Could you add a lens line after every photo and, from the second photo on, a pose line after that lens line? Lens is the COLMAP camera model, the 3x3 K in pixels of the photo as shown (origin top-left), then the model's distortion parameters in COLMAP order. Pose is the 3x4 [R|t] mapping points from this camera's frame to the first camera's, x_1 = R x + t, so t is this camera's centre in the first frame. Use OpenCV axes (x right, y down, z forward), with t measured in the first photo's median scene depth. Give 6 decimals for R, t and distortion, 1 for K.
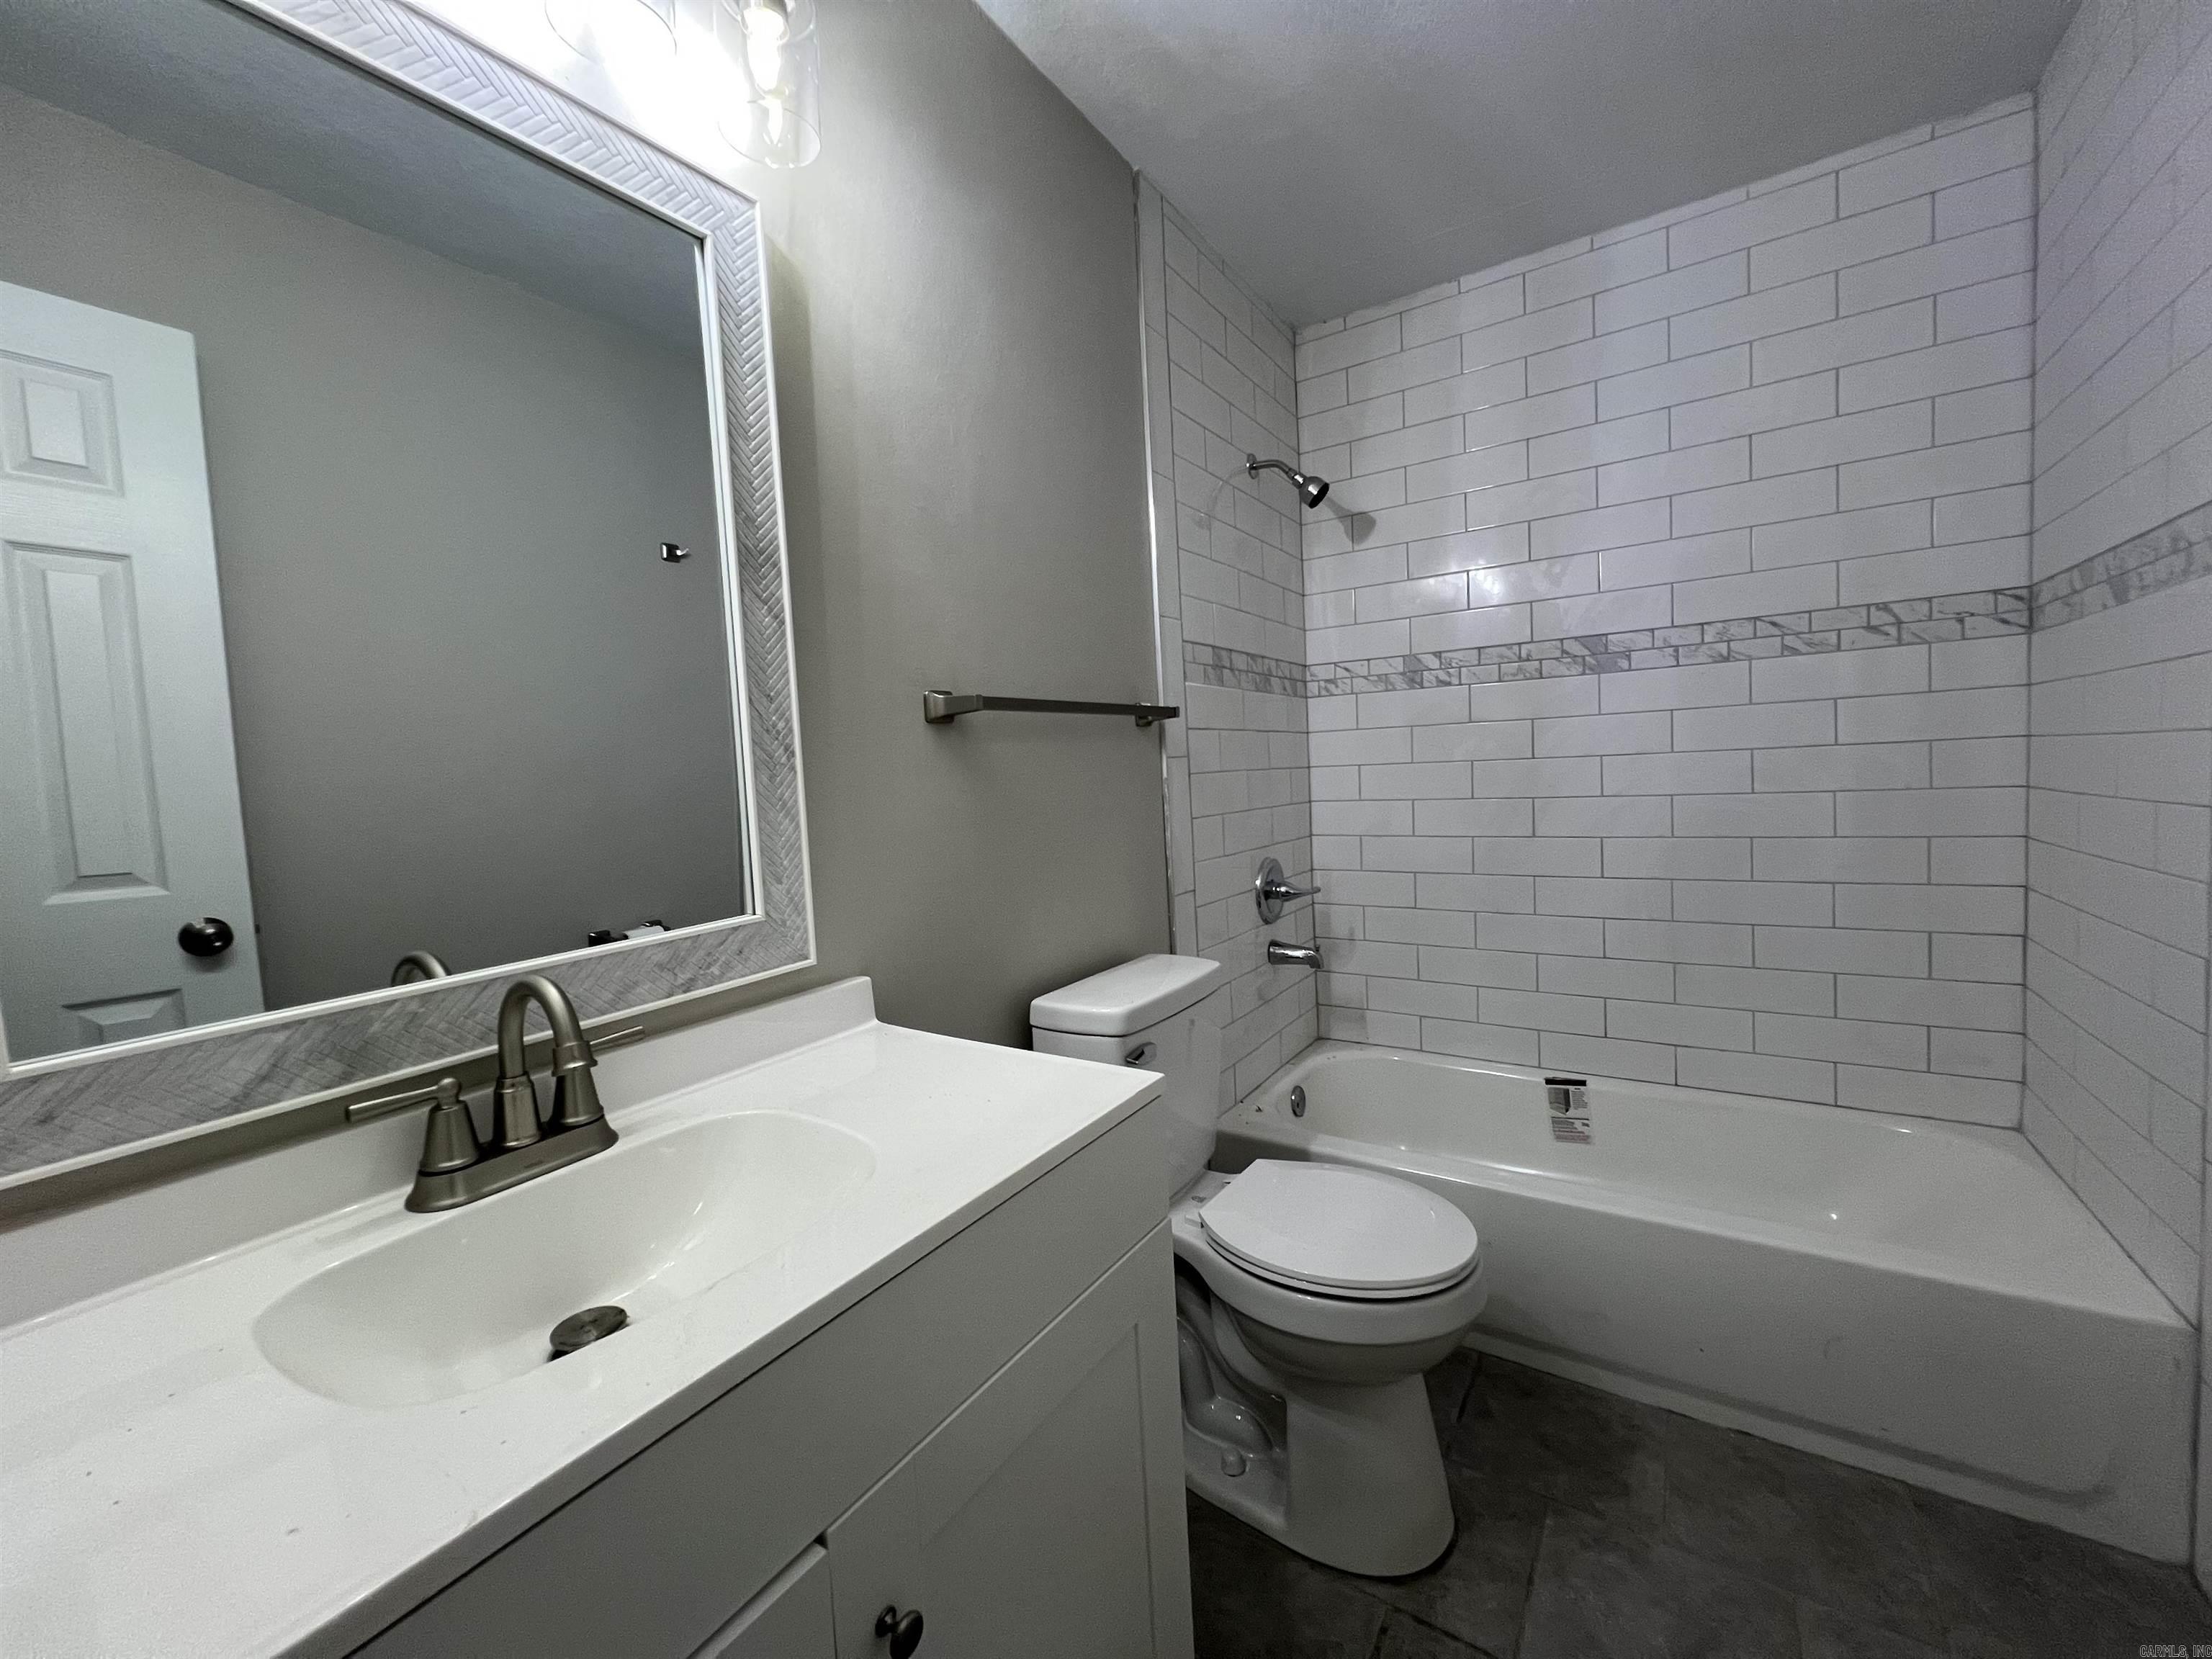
lens RADIAL K [[882.9, 0, 1098.7], [0, 882.9, 821.0], [0, 0, 1]] dist [-0.000153, 0.000056]
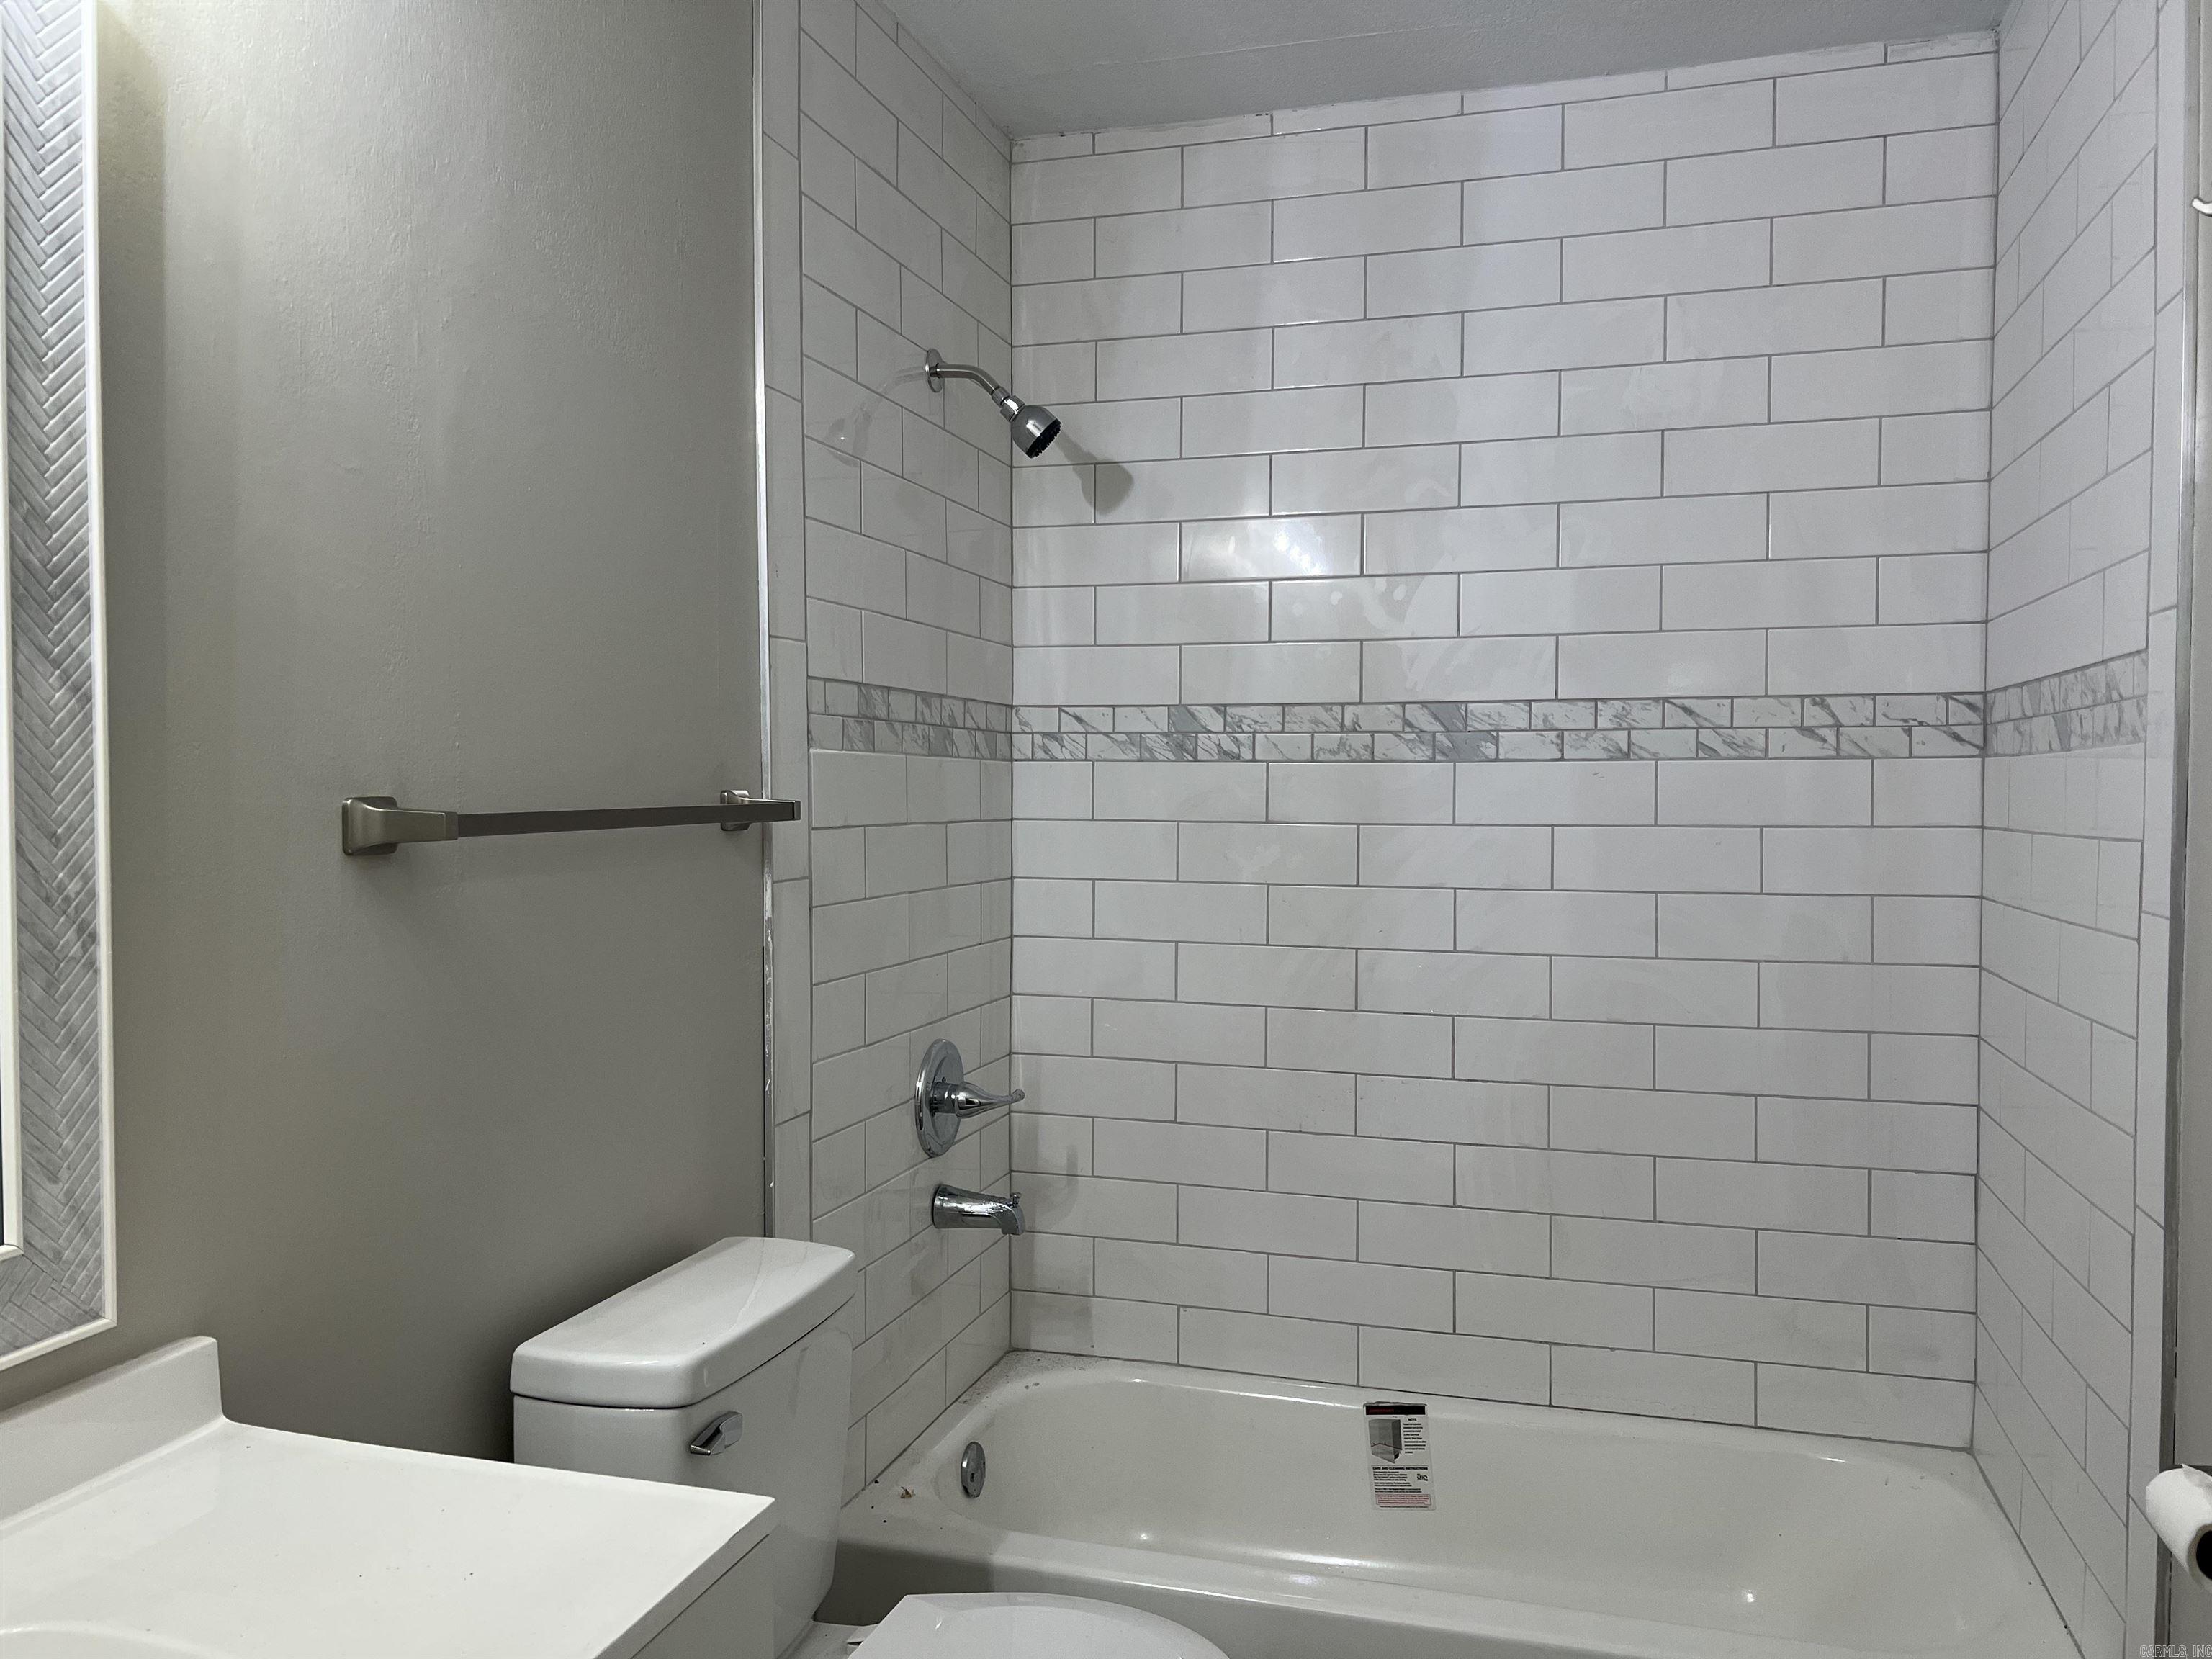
lens RADIAL K [[1671.4, 0, 1114.6], [0, 1671.4, 824.1], [0, 0, 1]] dist [0.063261, -0.077841]
pose [[0.954348, 0.042511, 0.295658, -0.033597], [-0.031209, 0.998594, -0.042844, -0.069838], [-0.297064, 0.031661, 0.954333, -0.103584]]
